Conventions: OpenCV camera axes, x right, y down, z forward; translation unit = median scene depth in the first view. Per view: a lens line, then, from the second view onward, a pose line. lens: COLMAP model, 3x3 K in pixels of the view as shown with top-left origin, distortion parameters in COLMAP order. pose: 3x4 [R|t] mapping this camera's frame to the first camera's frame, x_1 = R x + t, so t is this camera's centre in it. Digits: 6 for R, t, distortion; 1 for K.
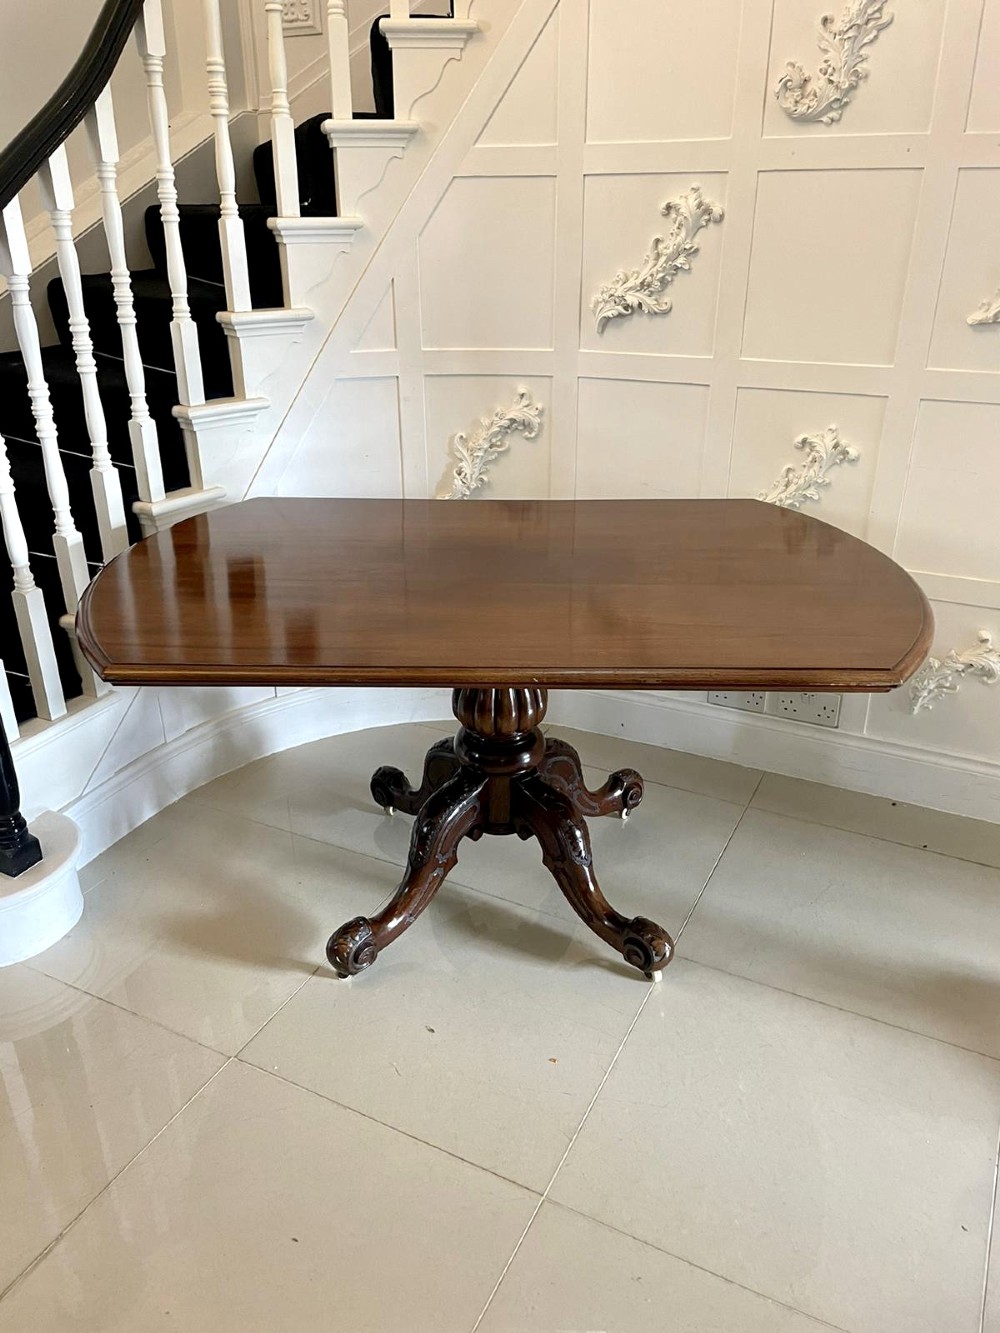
lens RADIAL K [[1046.4, 0, 480.8], [0, 1046.4, 647.6], [0, 0, 1]] dist [0.074219, -0.100264]
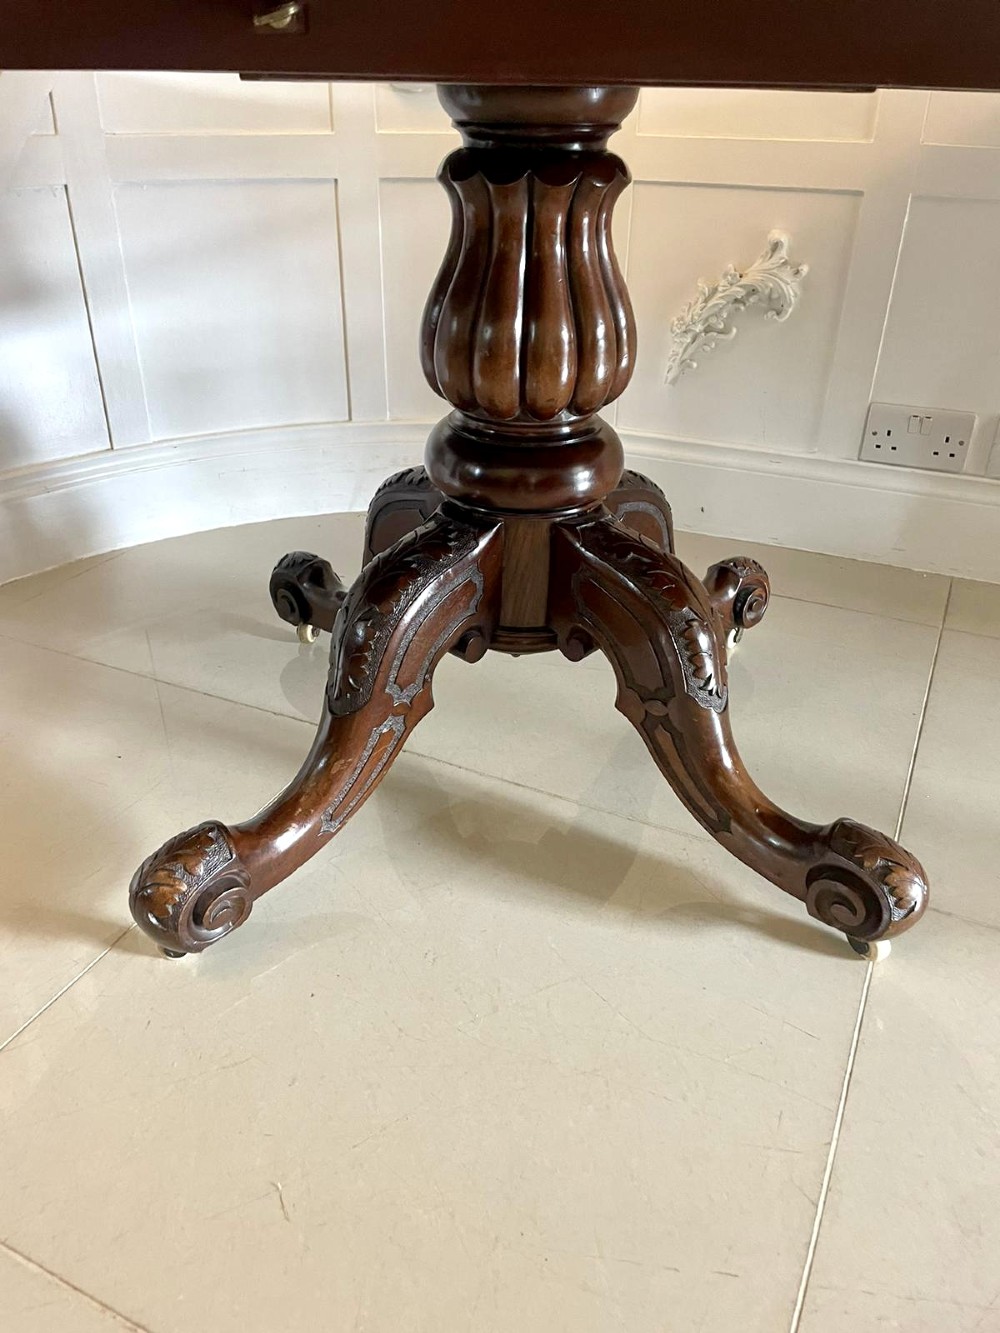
lens RADIAL K [[1046.4, 0, 480.1], [0, 1046.4, 661.9], [0, 0, 1]] dist [0.074219, -0.100264]
pose [[0.999390, 0.002208, 0.034853, -0.017840], [-0.005632, 0.995128, 0.098428, 0.139736], [-0.034466, -0.098565, 0.994534, 0.542376]]
